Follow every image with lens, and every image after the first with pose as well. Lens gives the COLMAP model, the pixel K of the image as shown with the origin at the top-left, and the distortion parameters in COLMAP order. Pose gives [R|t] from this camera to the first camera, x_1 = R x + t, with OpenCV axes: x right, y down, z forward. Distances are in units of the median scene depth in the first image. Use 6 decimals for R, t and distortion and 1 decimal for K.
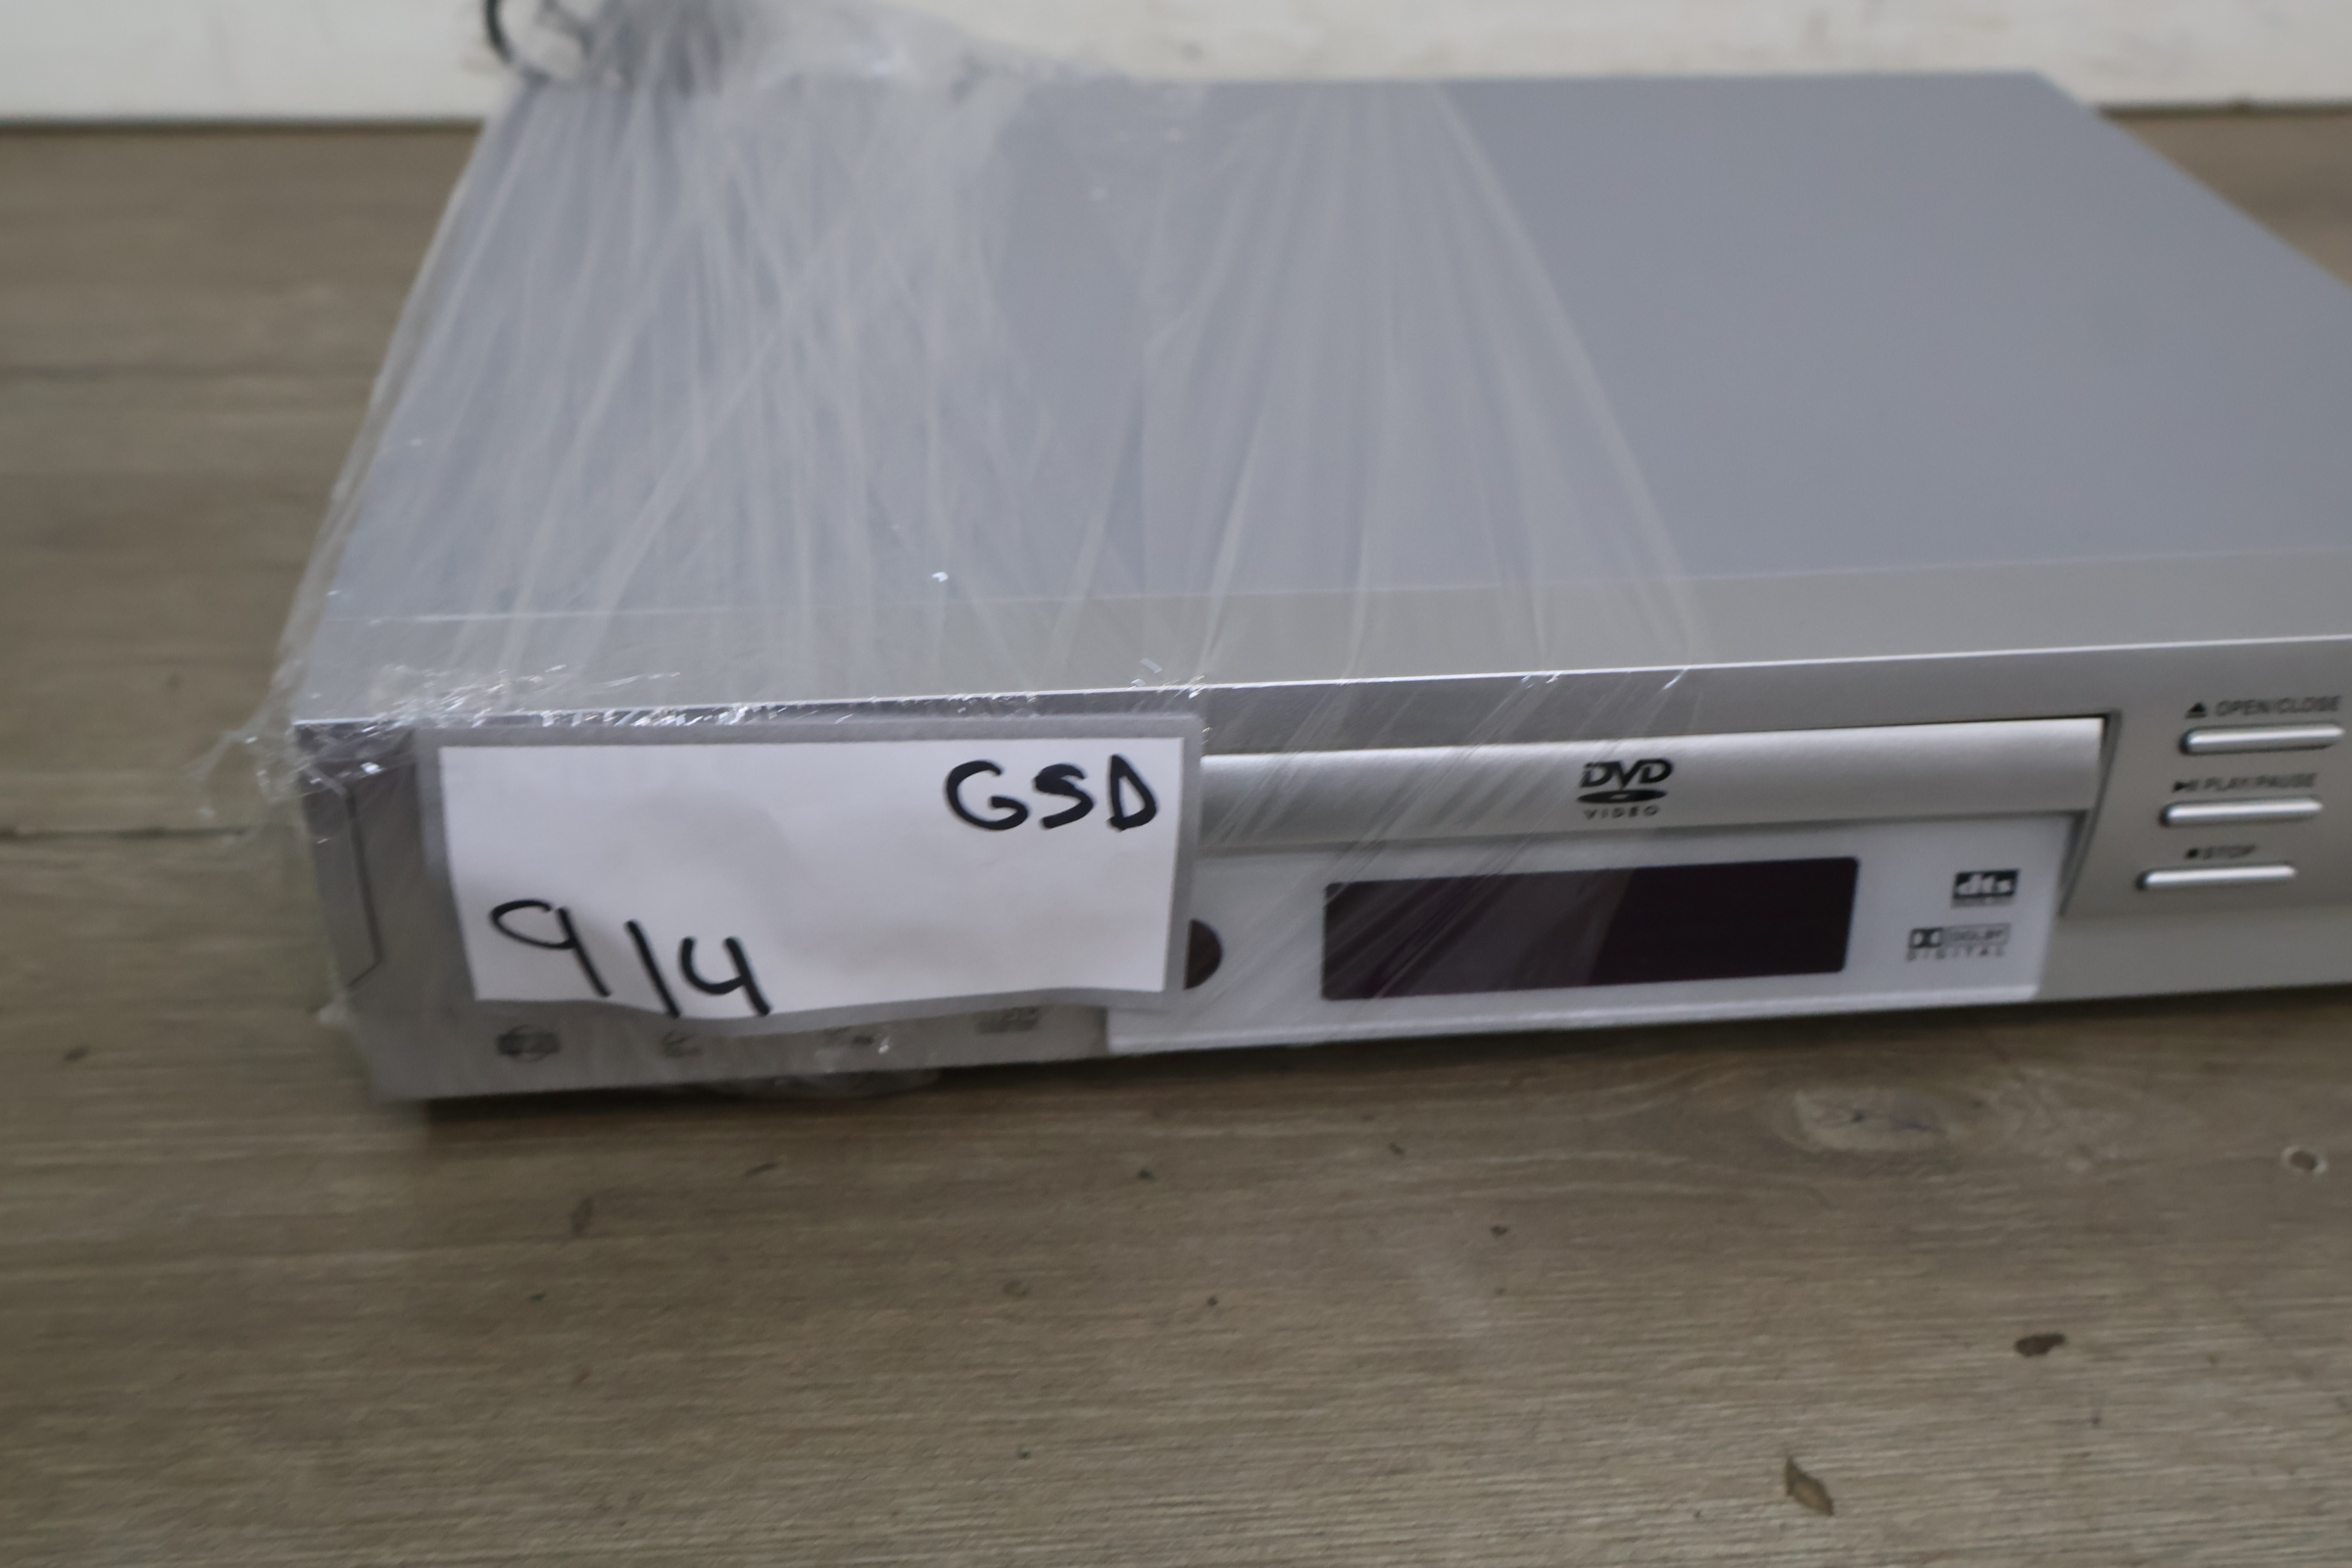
lens RADIAL K [[2281.7, 0, 1170.2], [0, 2281.7, 790.7], [0, 0, 1]] dist [0.017465, 0.000000]
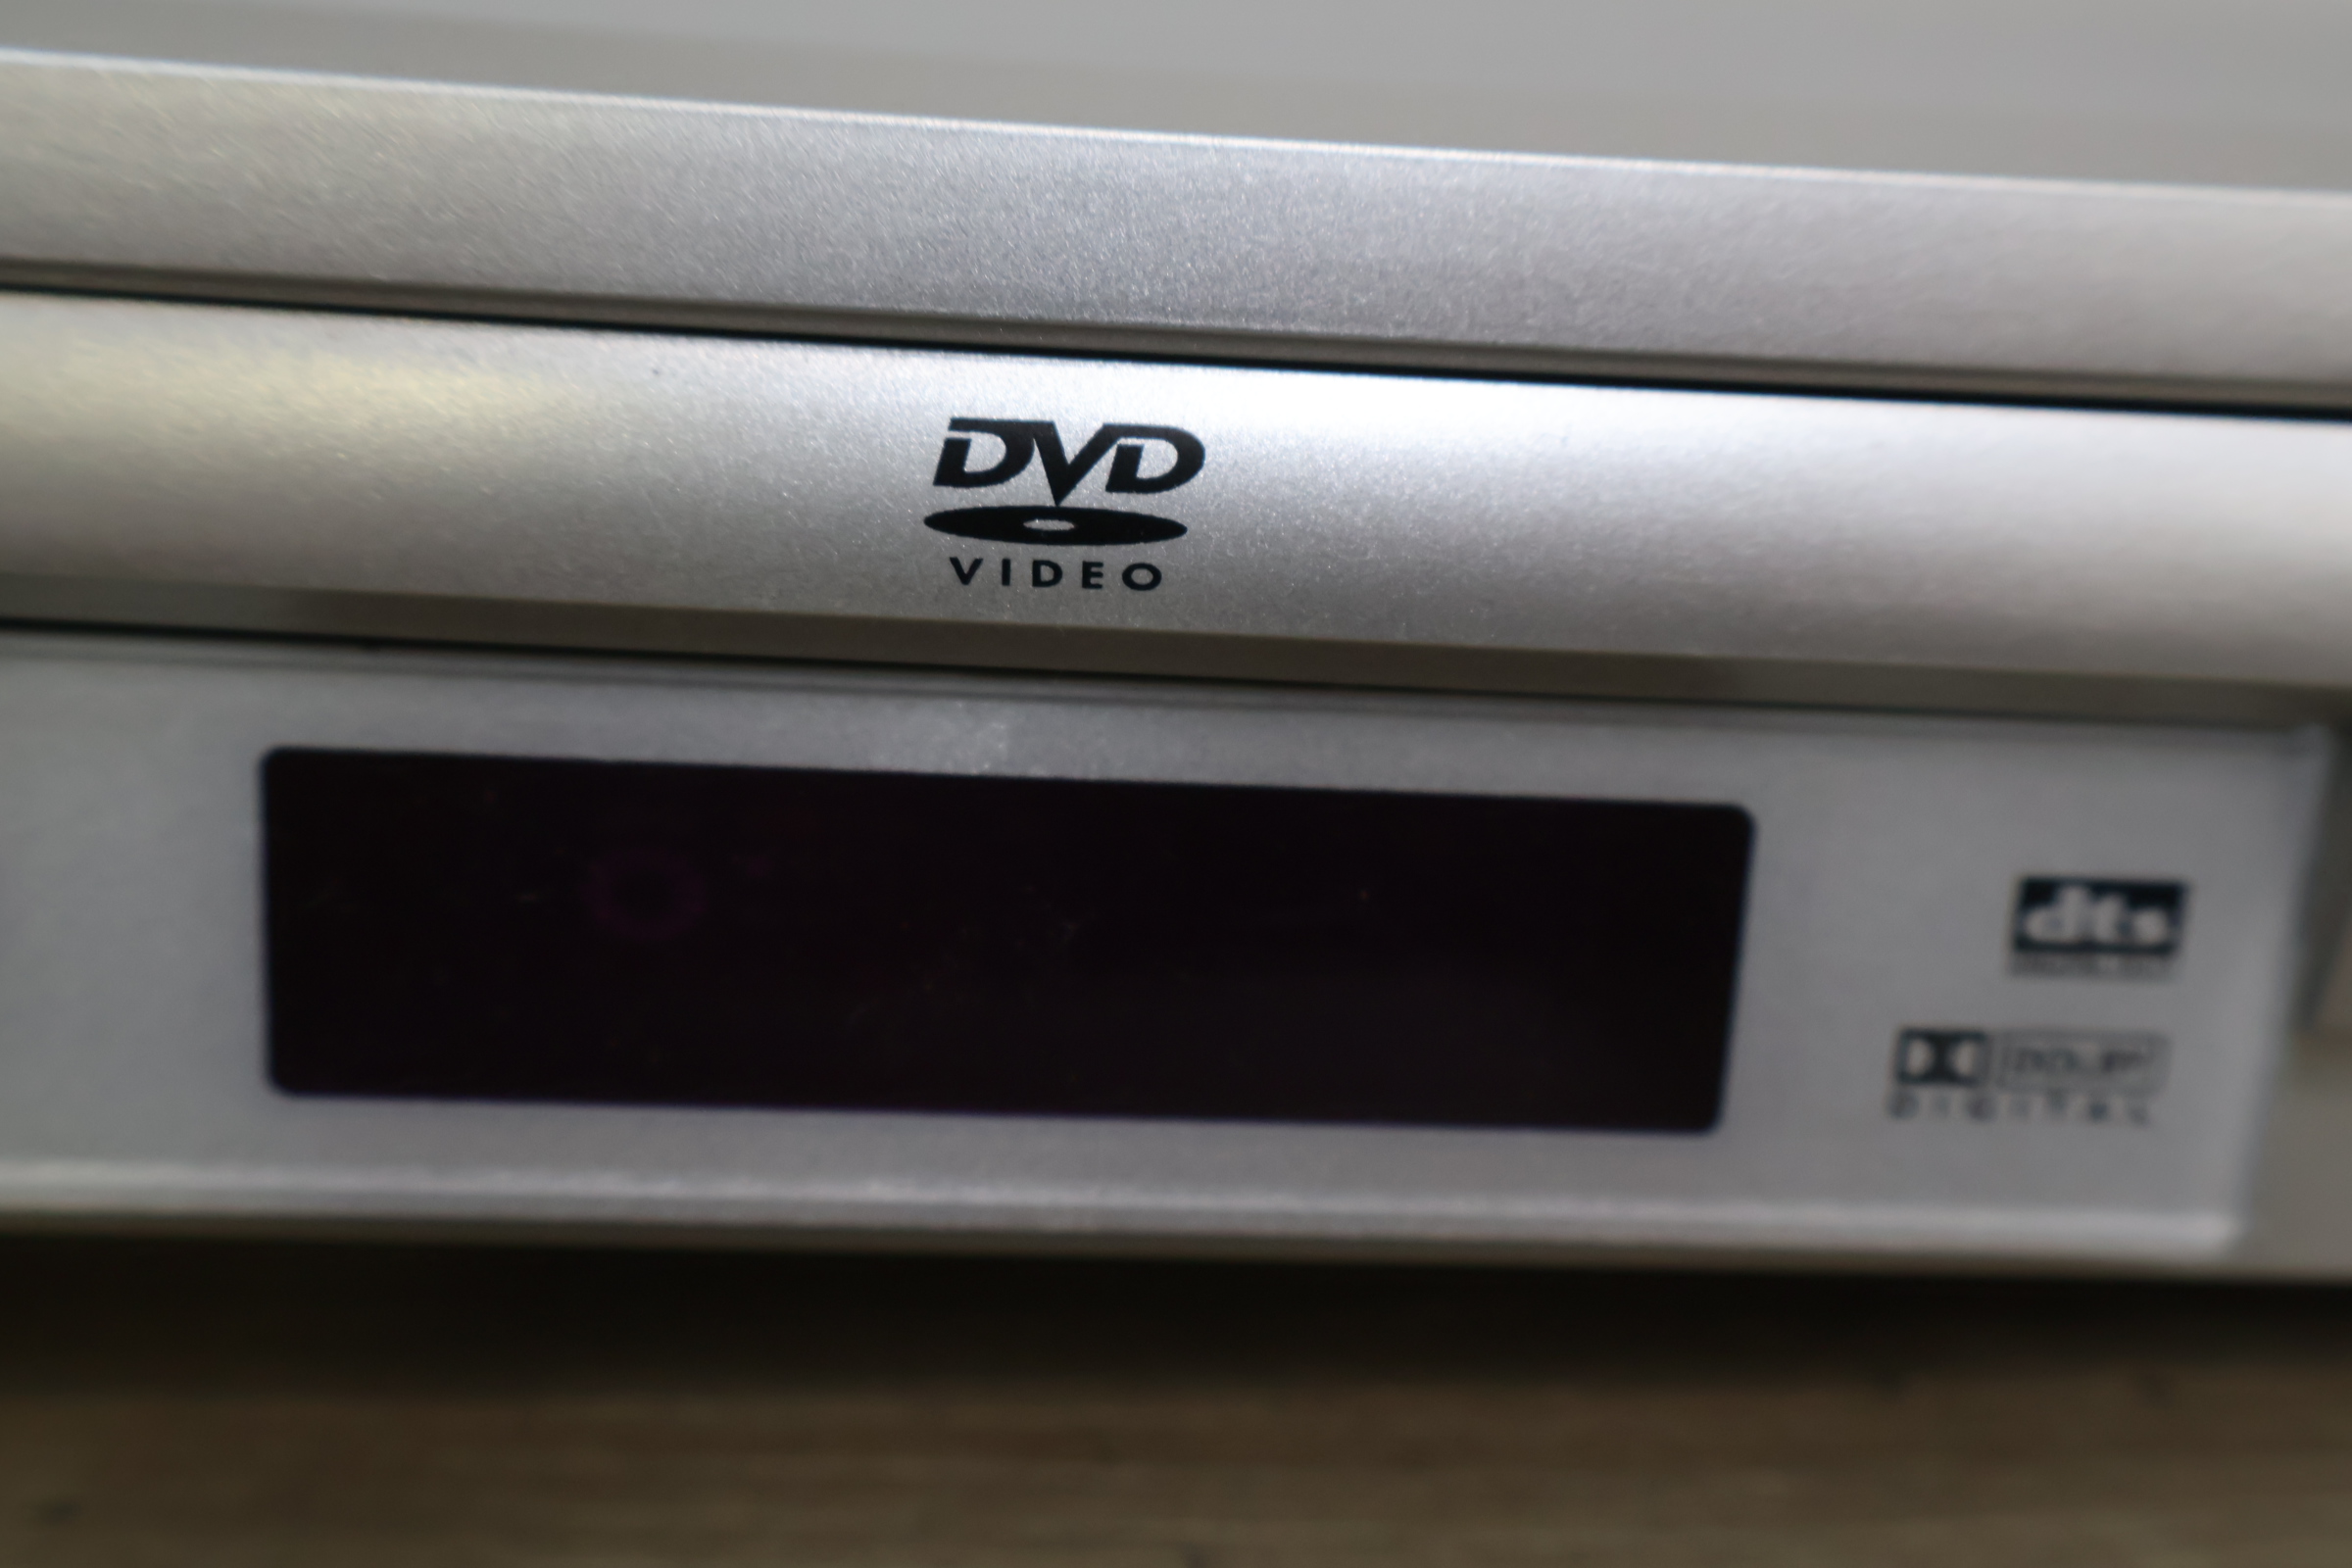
lens RADIAL K [[2265.6, 0, 1175.0], [0, 2265.6, 761.1], [0, 0, 1]] dist [0.017861, 0.000000]
pose [[0.997423, 0.060934, -0.037864, 0.228260], [-0.066985, 0.979991, -0.187431, 0.100802], [0.025685, 0.189484, 0.981548, 0.655158]]
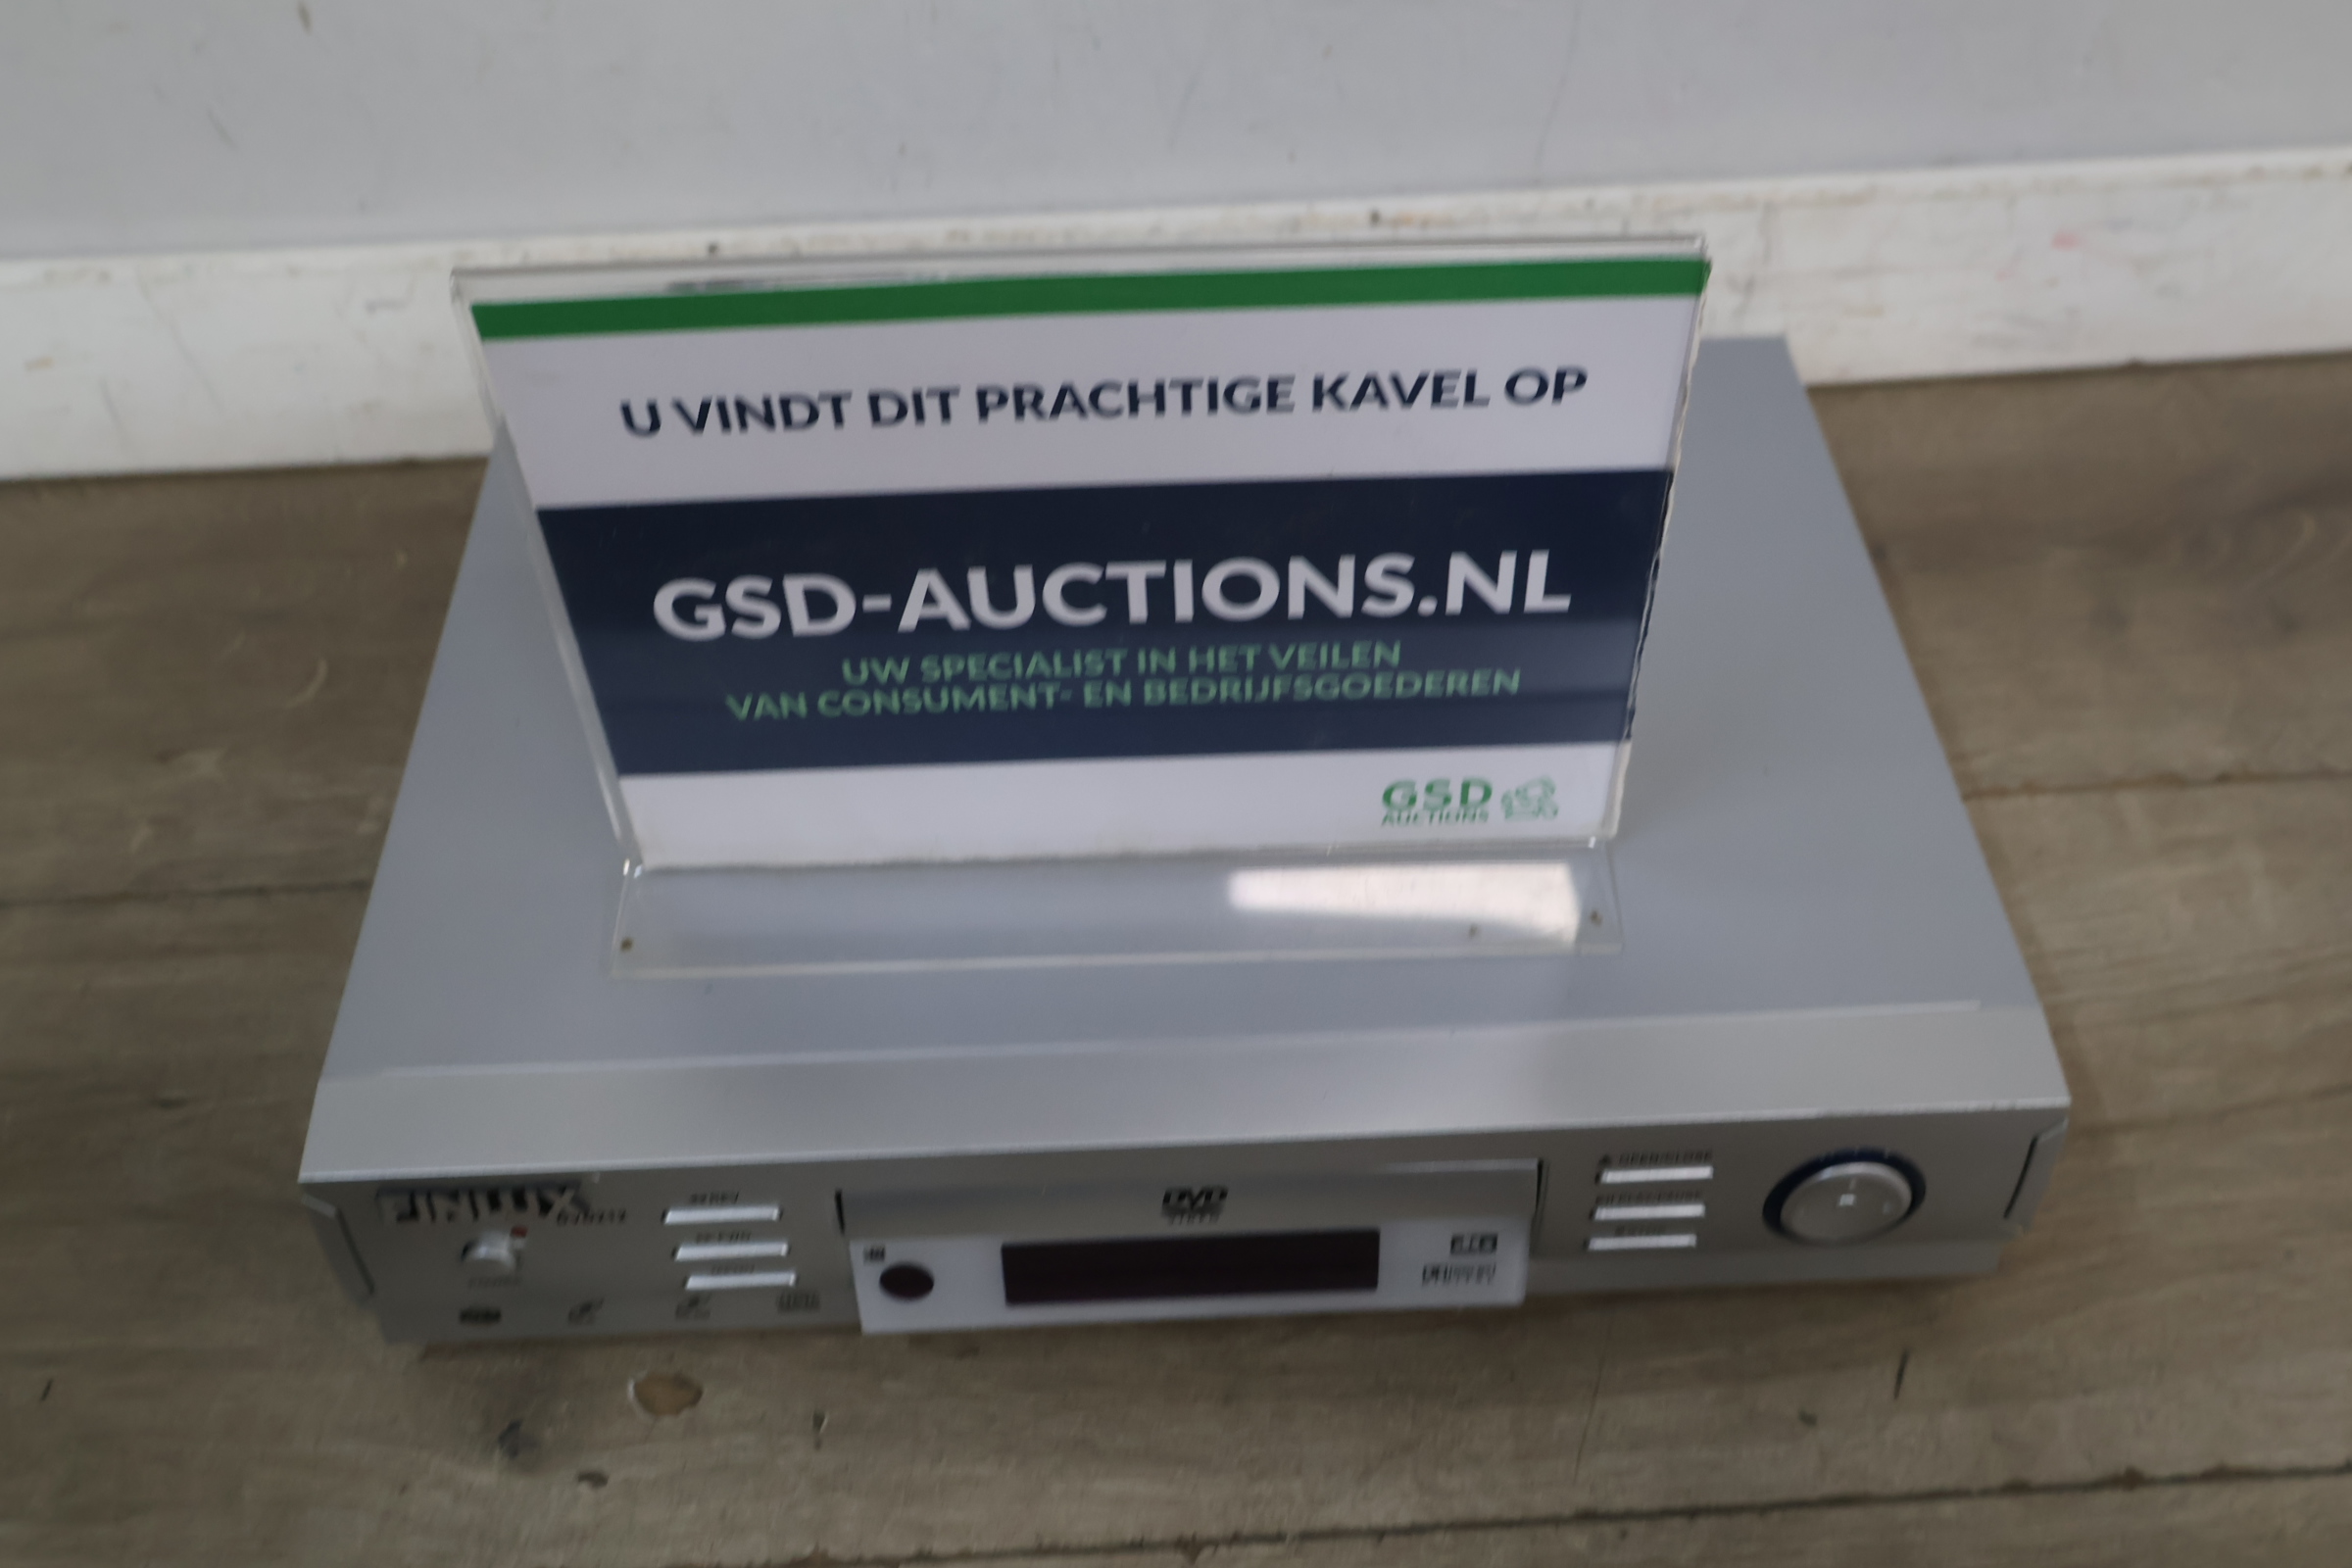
lens RADIAL K [[2265.6, 0, 1184.7], [0, 2265.6, 780.6], [0, 0, 1]] dist [0.017861, 0.000000]
pose [[0.995963, 0.028770, -0.085029, 0.303292], [-0.010302, 0.977623, 0.210114, -0.559829], [0.089171, -0.208389, 0.973972, -0.343431]]
